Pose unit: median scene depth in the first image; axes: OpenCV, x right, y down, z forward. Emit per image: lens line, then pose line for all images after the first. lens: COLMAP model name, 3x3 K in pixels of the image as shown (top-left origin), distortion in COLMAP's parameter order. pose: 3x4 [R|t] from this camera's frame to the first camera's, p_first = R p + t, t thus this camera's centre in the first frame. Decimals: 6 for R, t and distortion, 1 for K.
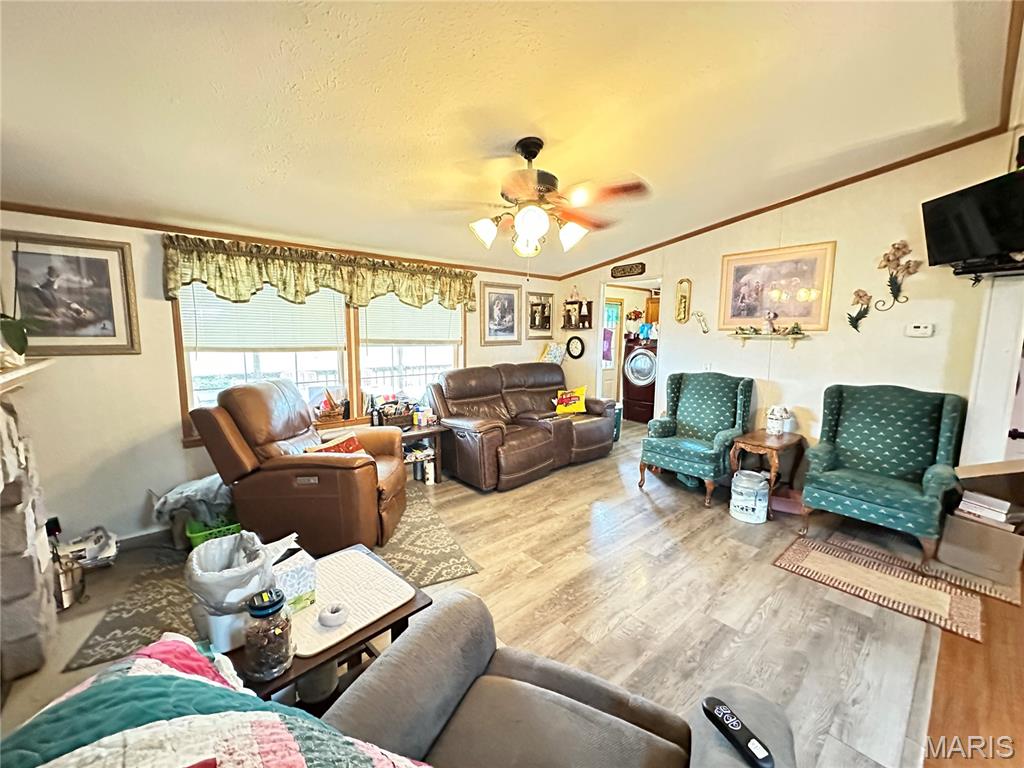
lens RADIAL K [[410.5, 0, 507.4], [0, 410.5, 382.3], [0, 0, 1]] dist [0.002778, 0.000467]
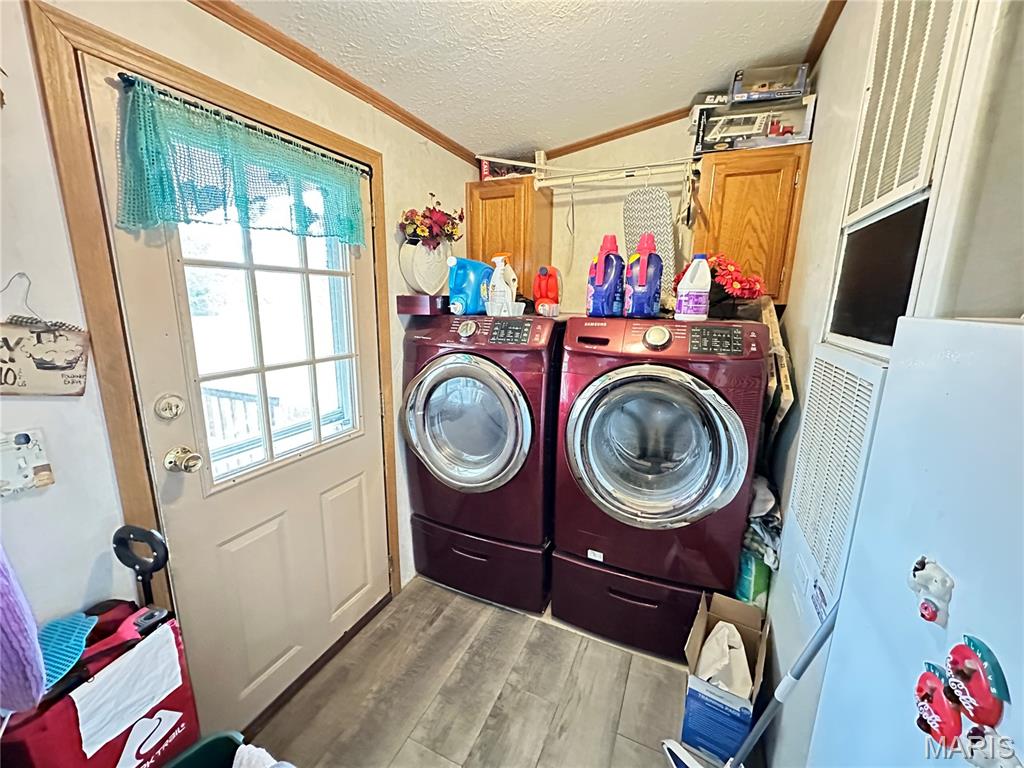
lens RADIAL K [[410.5, 0, 510.8], [0, 410.5, 384.3], [0, 0, 1]] dist [0.002778, 0.000467]
pose [[0.910194, -0.085681, 0.405224, 0.240209], [0.048931, 0.993762, 0.100216, -0.084595], [-0.411282, -0.071387, 0.908708, 0.724624]]
